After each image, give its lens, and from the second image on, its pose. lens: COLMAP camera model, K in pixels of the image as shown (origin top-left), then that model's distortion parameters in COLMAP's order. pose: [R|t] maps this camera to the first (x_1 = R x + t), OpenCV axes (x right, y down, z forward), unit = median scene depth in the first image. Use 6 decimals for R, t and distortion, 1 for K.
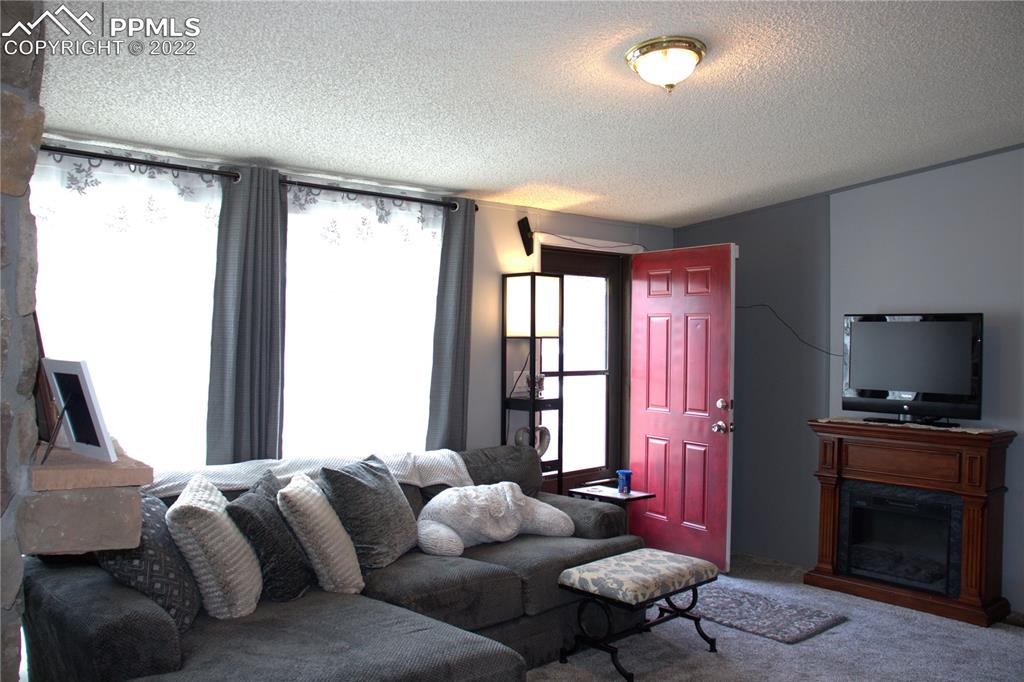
lens RADIAL K [[846.1, 0, 512.0], [0, 846.1, 341.0], [0, 0, 1]] dist [-0.181014, 0.171998]
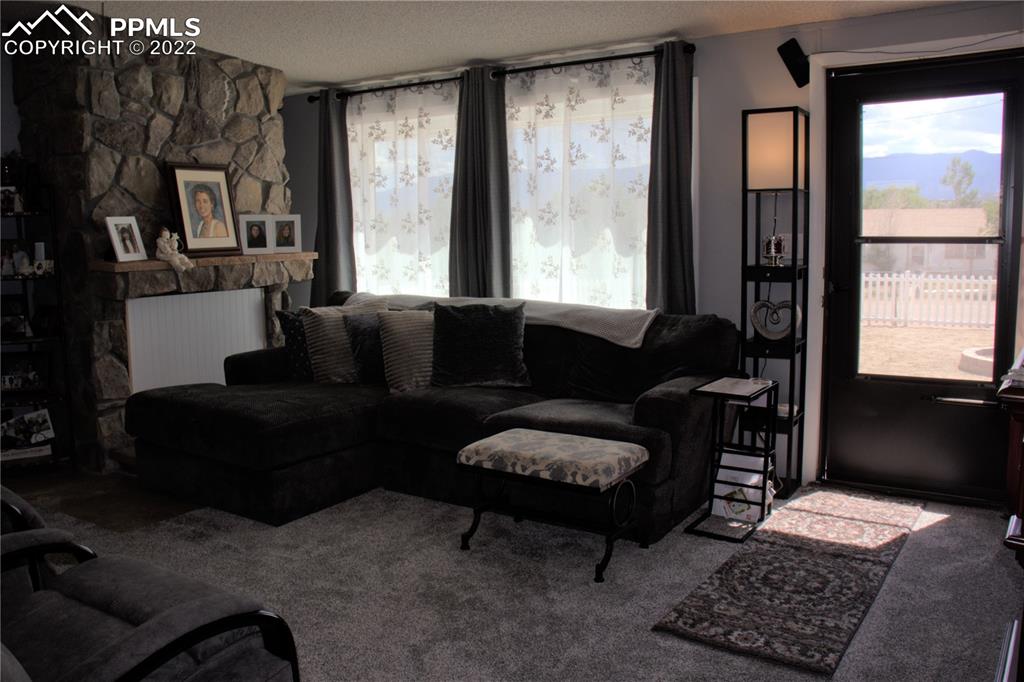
lens RADIAL K [[831.6, 0, 512.0], [0, 831.6, 341.0], [0, 0, 1]] dist [-0.140337, 0.085507]
pose [[0.206691, 0.128982, -0.969867, 0.864834], [0.014358, 0.990766, 0.134821, 0.033995], [0.978301, -0.041792, 0.202930, 0.685519]]
